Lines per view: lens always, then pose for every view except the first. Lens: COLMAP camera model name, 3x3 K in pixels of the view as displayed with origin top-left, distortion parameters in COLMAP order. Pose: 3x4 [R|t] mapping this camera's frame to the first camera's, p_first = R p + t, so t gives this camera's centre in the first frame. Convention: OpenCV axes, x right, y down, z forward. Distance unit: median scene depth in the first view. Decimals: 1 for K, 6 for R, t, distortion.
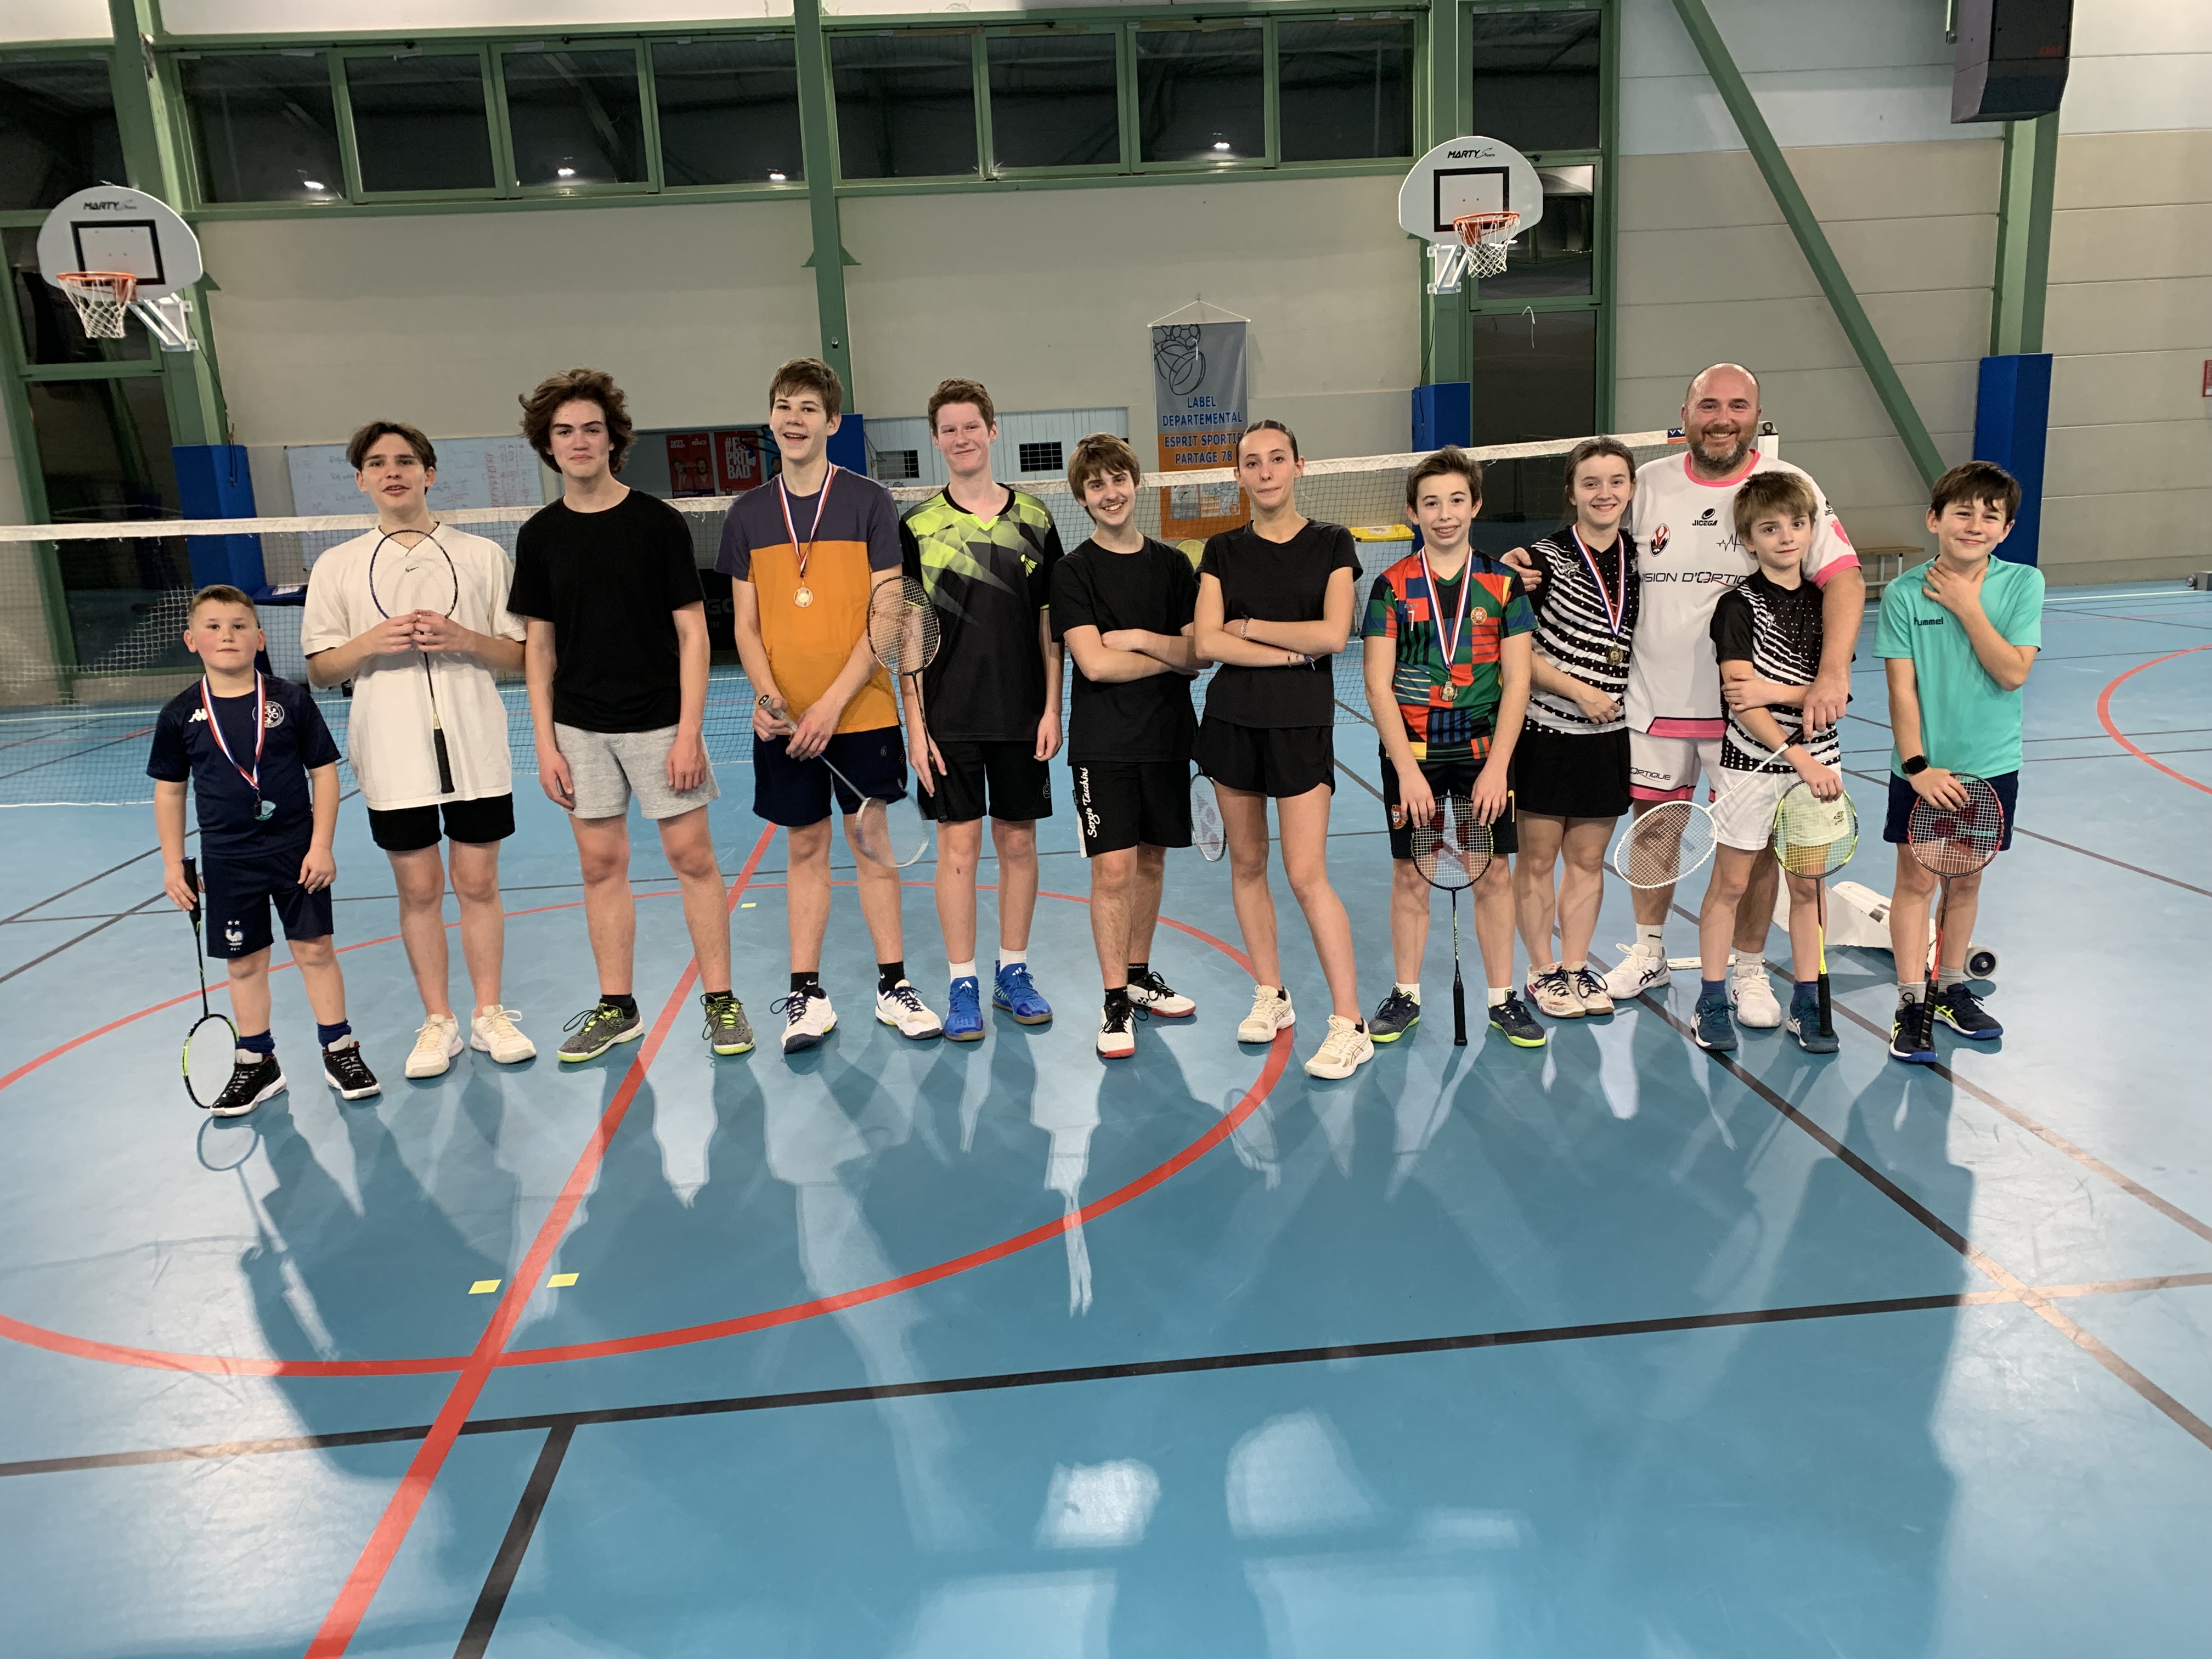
lens RADIAL K [[1712.9, 0, 1105.1], [0, 1712.9, 860.3], [0, 0, 1]] dist [0.016756, -0.012607]
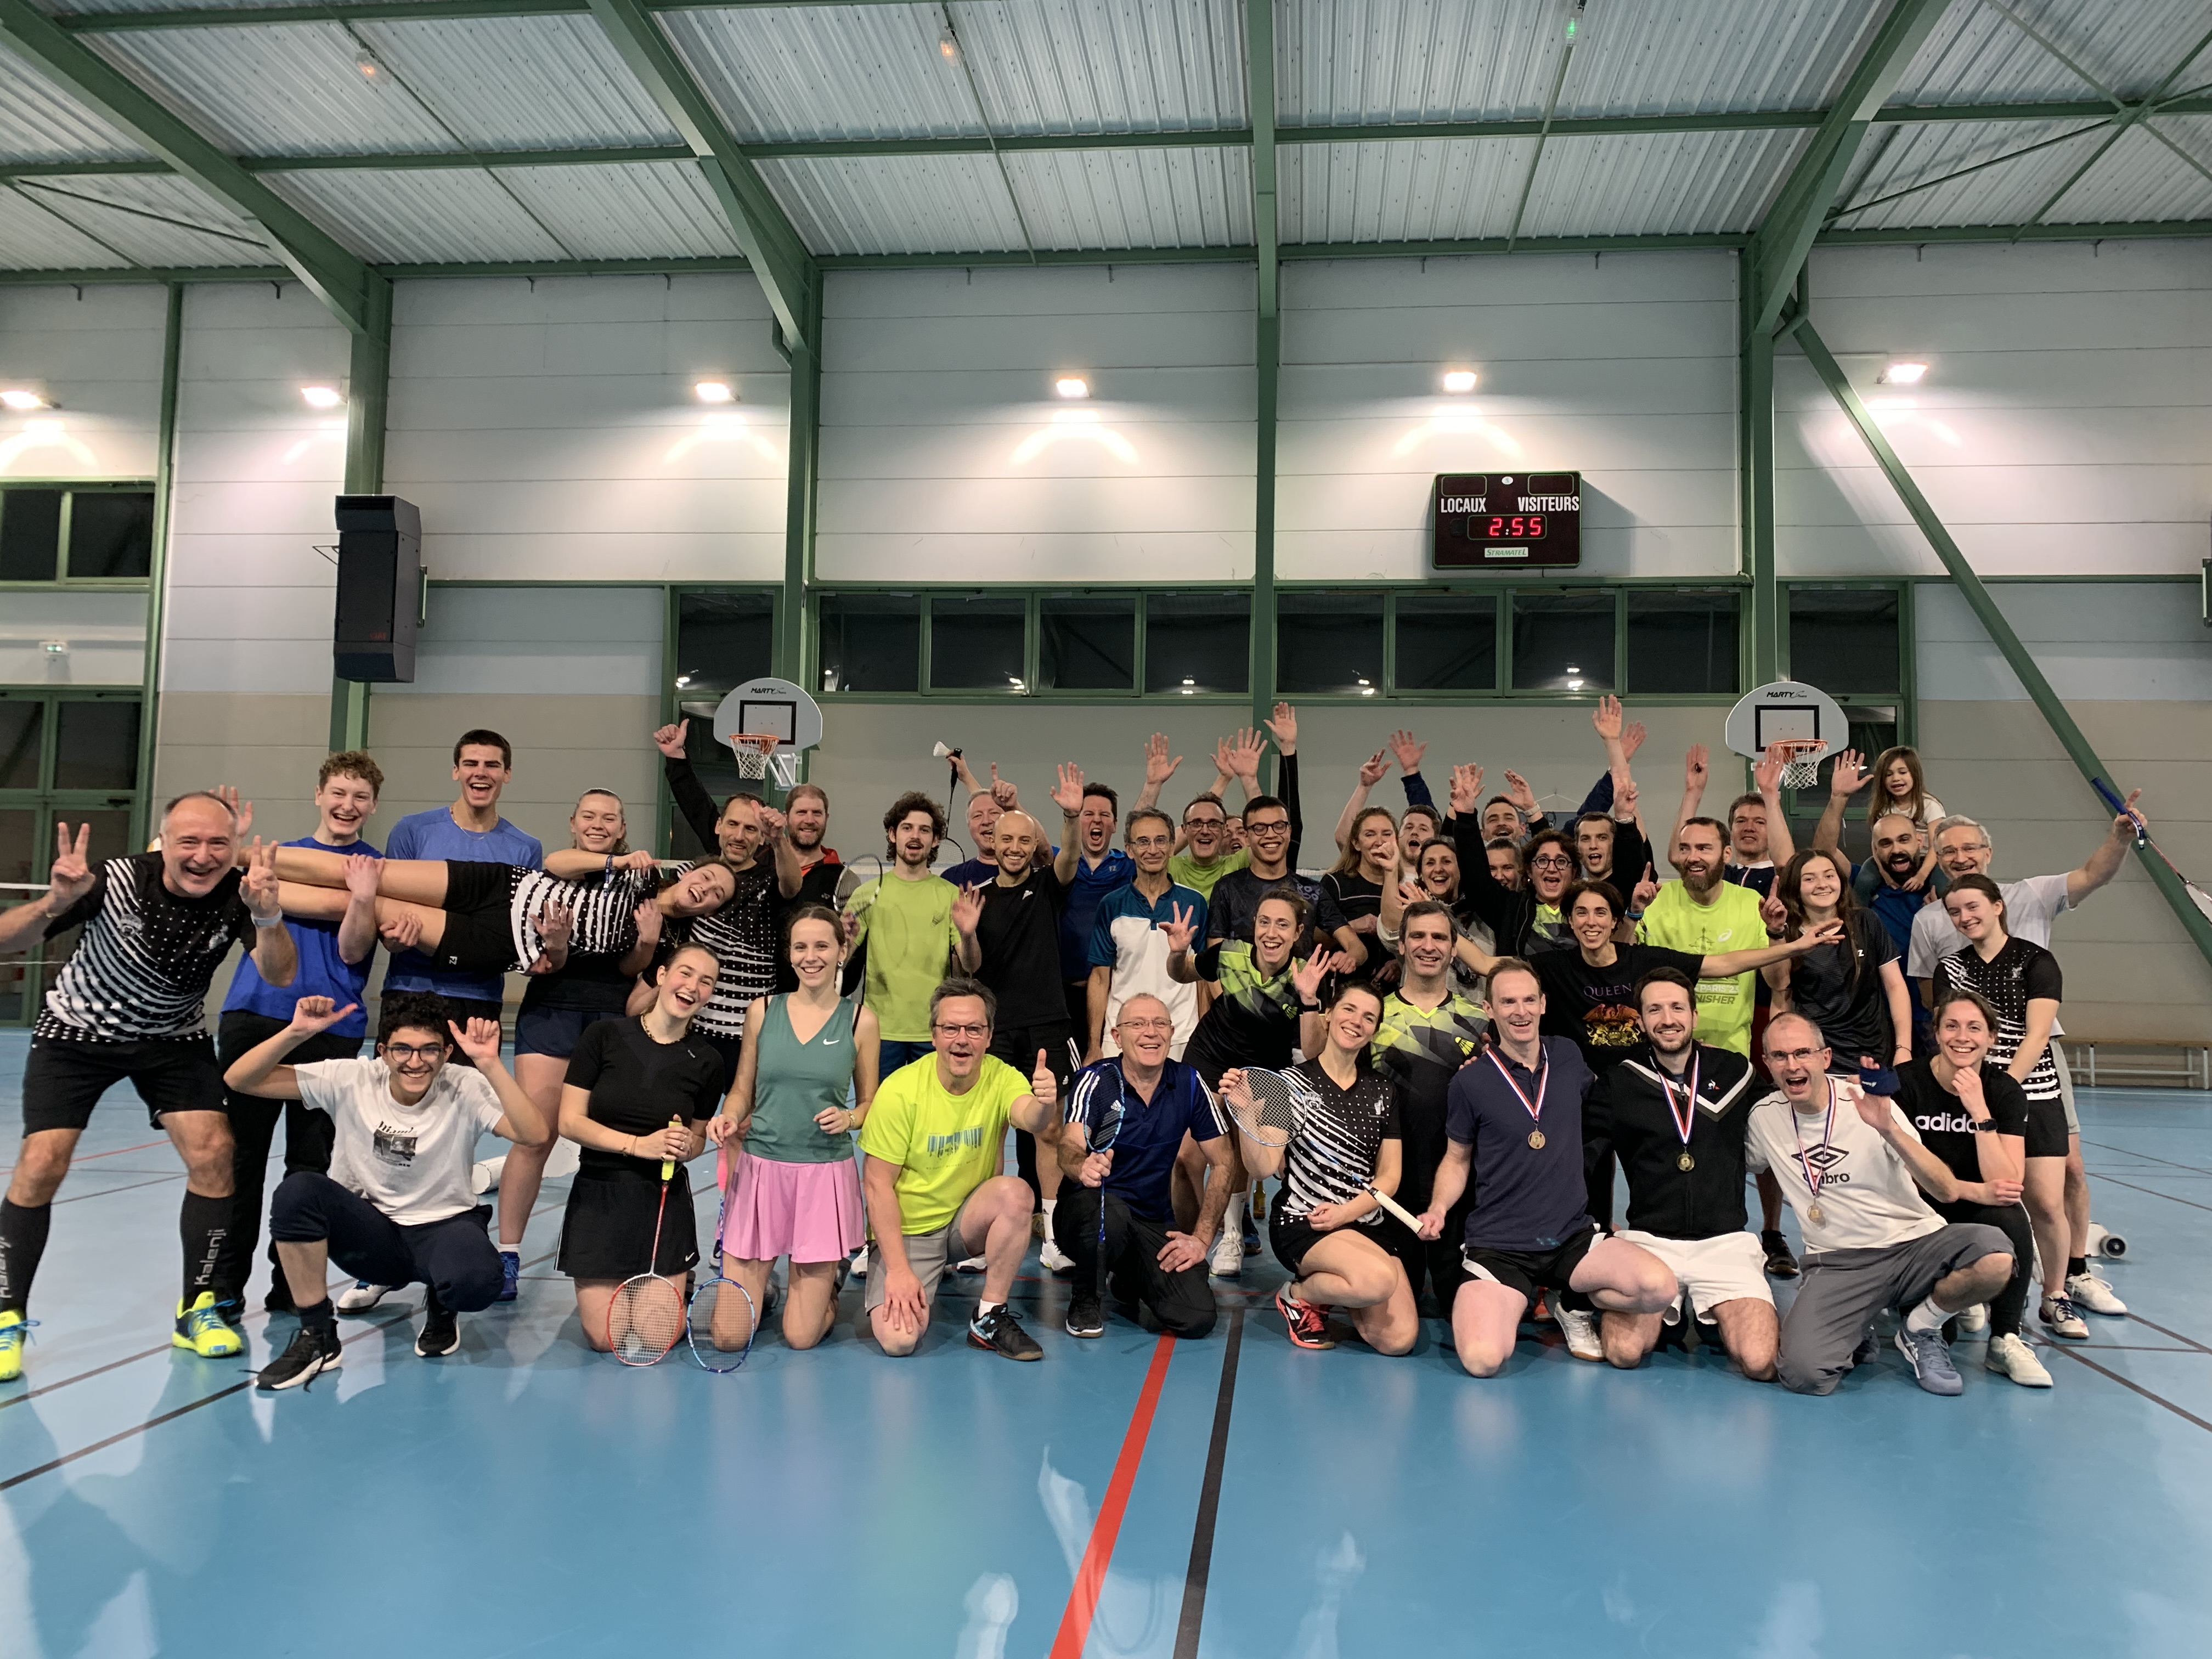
lens RADIAL K [[1712.9, 0, 1097.2], [0, 1712.9, 826.8], [0, 0, 1]] dist [0.016756, -0.012607]
pose [[0.980250, 0.056754, -0.189446, -0.034731], [-0.109294, 0.953824, -0.279774, 0.080237], [0.164820, 0.294954, 0.941189, -0.217027]]
